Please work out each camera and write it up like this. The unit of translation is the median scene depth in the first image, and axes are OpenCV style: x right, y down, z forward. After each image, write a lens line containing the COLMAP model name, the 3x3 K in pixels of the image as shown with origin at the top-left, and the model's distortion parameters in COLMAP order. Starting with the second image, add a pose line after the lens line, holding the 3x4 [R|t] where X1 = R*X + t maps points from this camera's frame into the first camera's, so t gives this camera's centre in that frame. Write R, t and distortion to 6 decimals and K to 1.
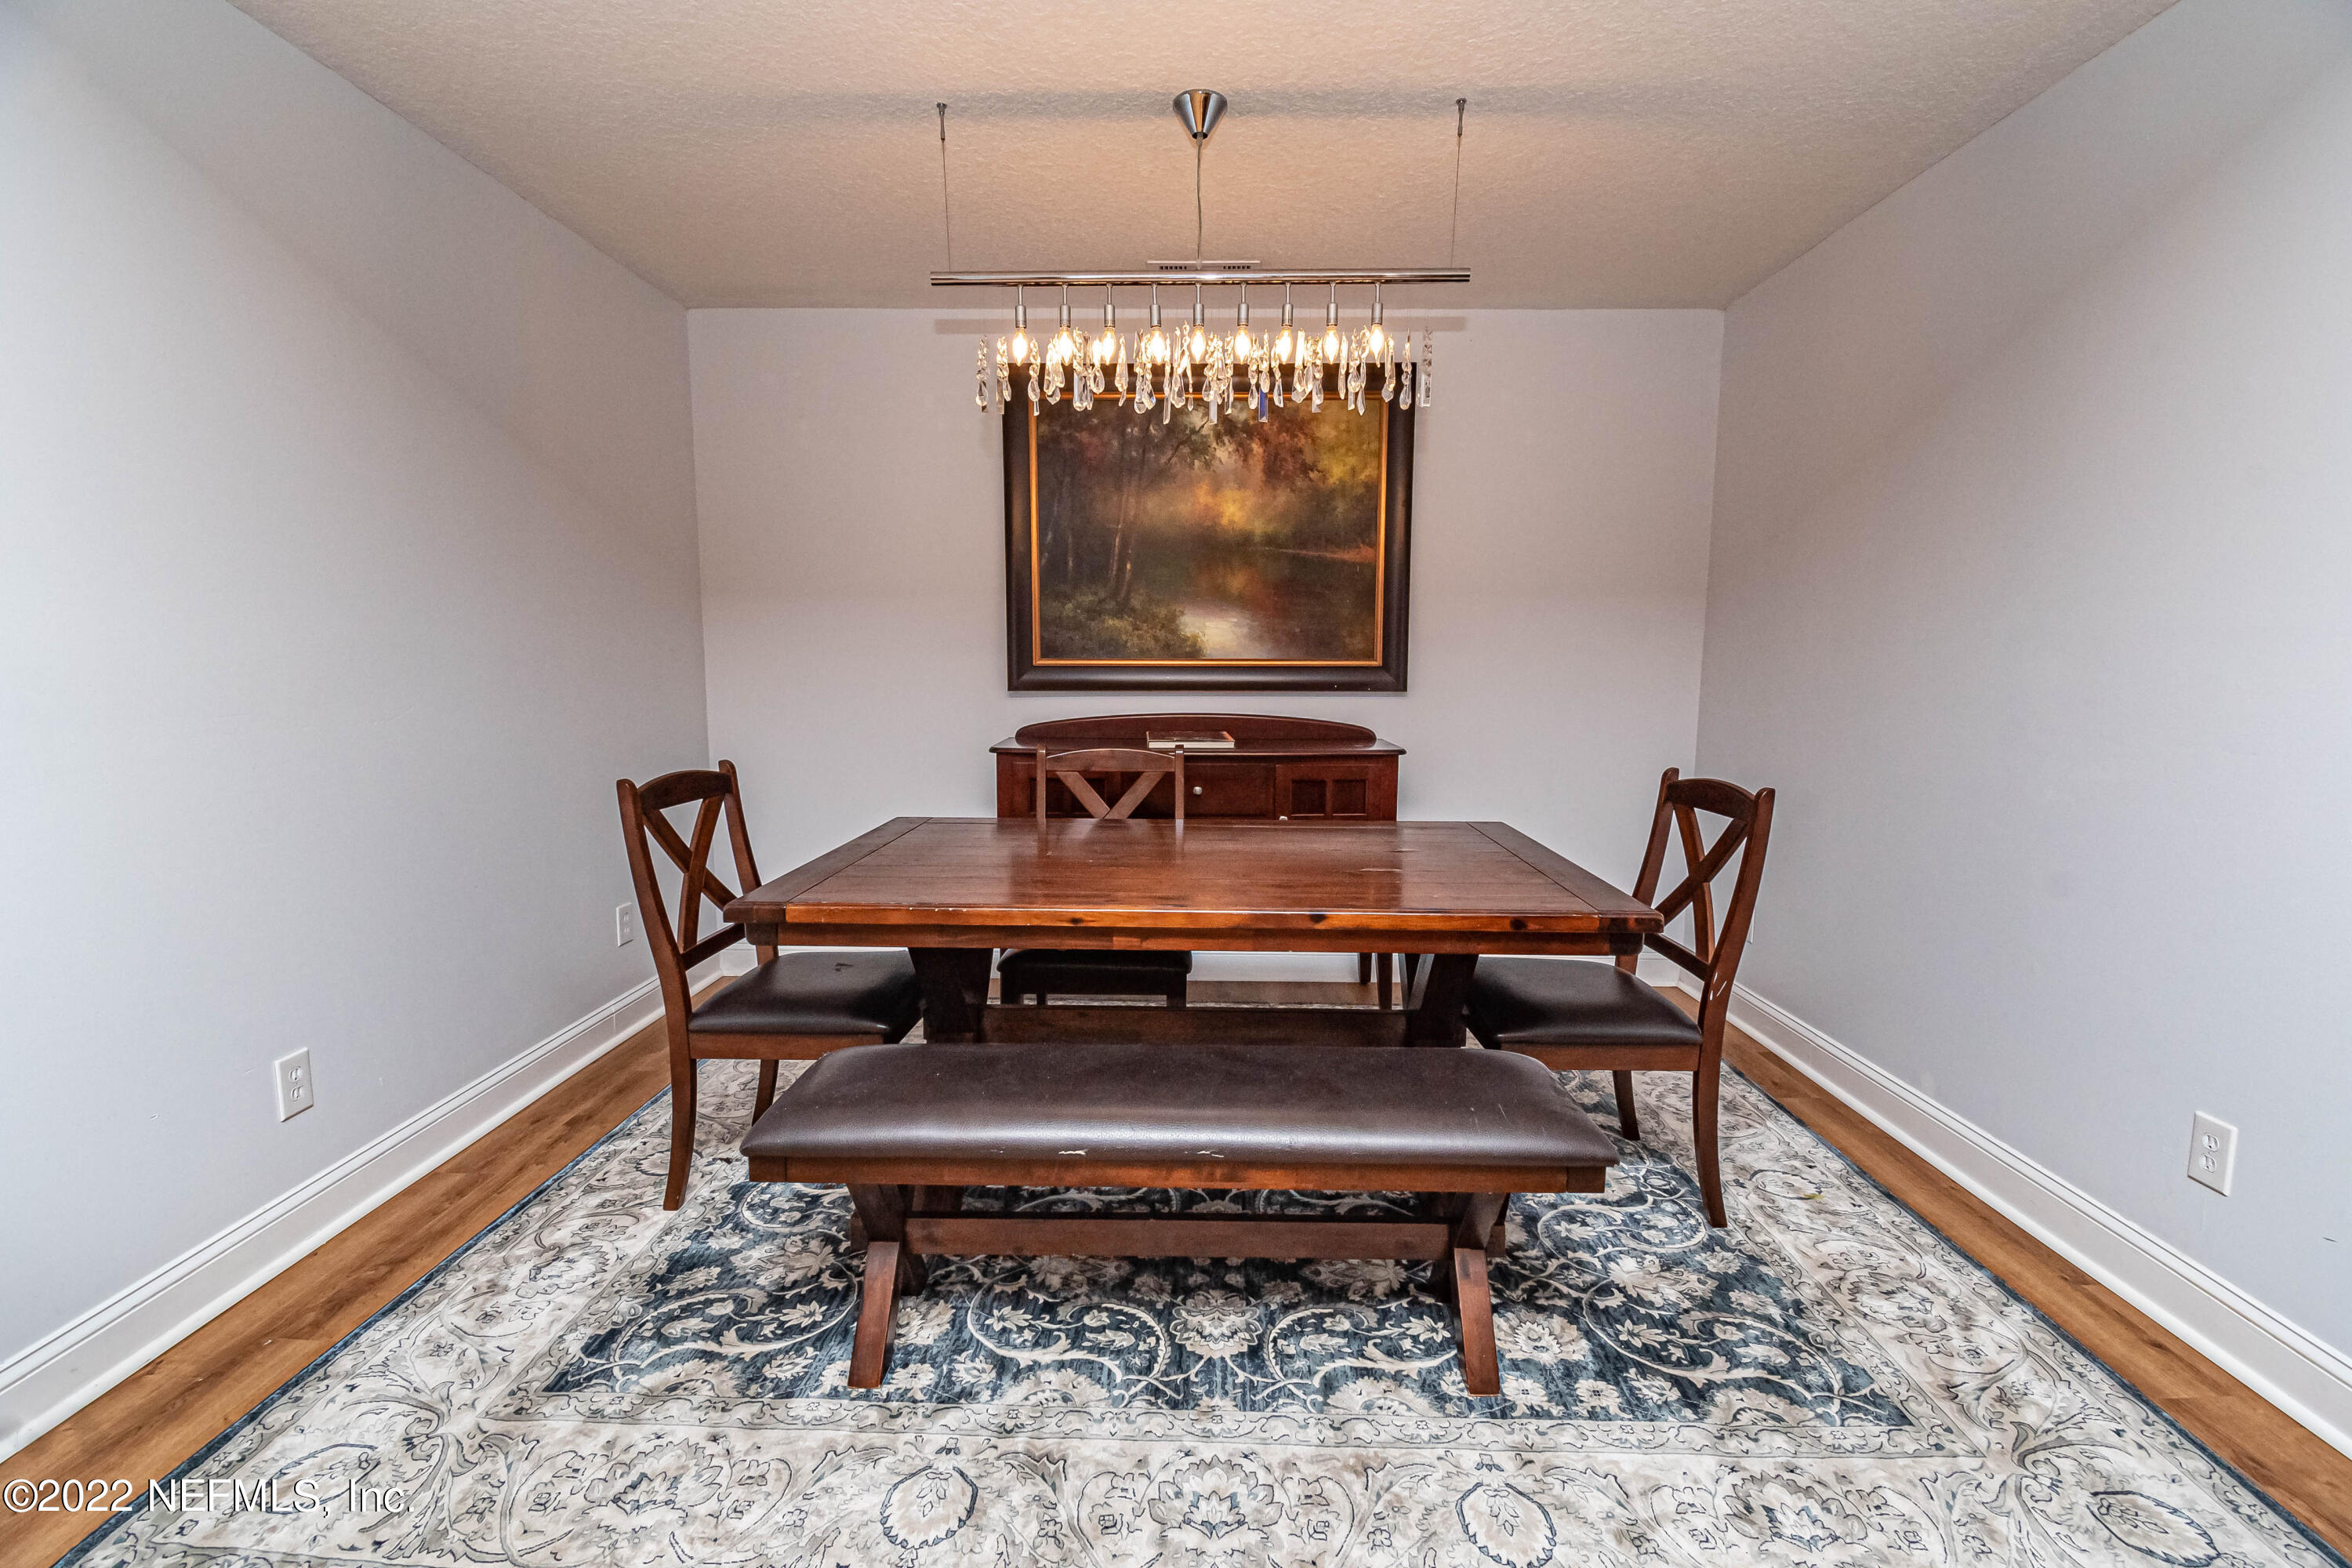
lens RADIAL K [[1042.2, 0, 1176.0], [0, 1042.2, 784.0], [0, 0, 1]] dist [0.011091, -0.020002]
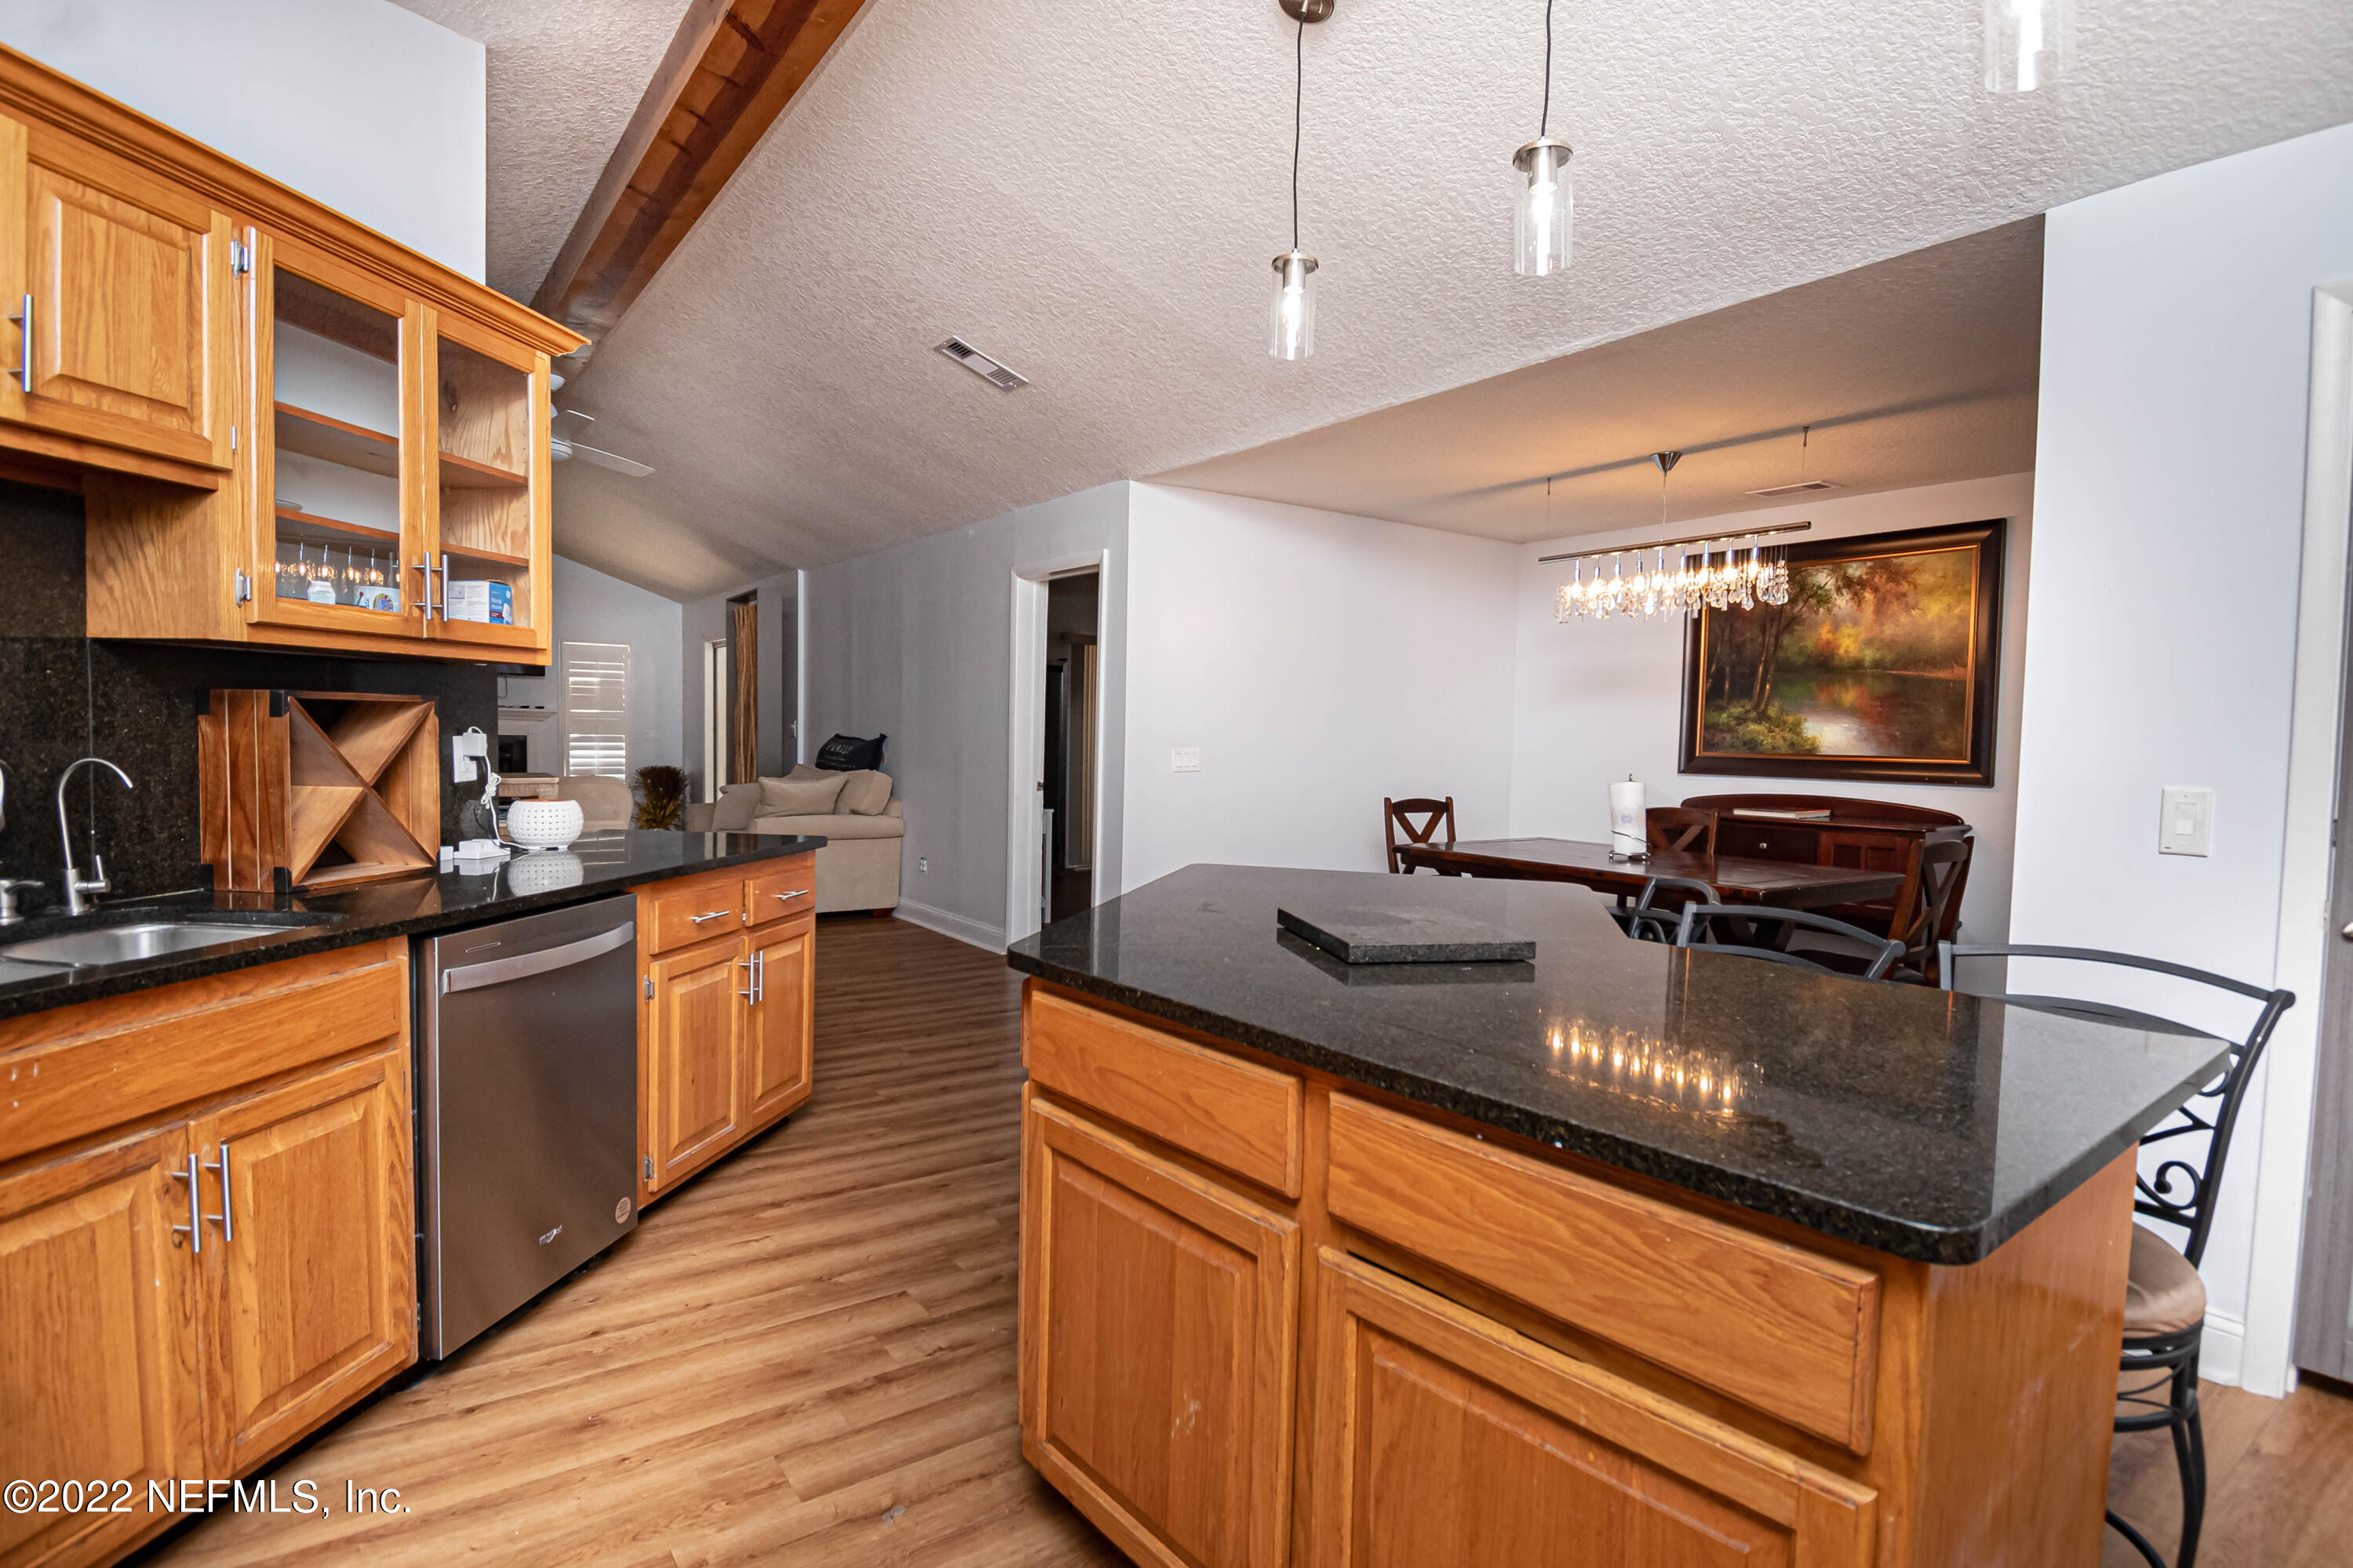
lens RADIAL K [[1192.6, 0, 1176.5], [0, 1192.6, 784.0], [0, 0, 1]] dist [-0.000010, -0.000003]
pose [[0.616446, 0.040743, -0.786343, 0.720412], [-0.117525, 0.992235, -0.040721, 0.074887], [0.778577, 0.117517, 0.616447, -0.565692]]
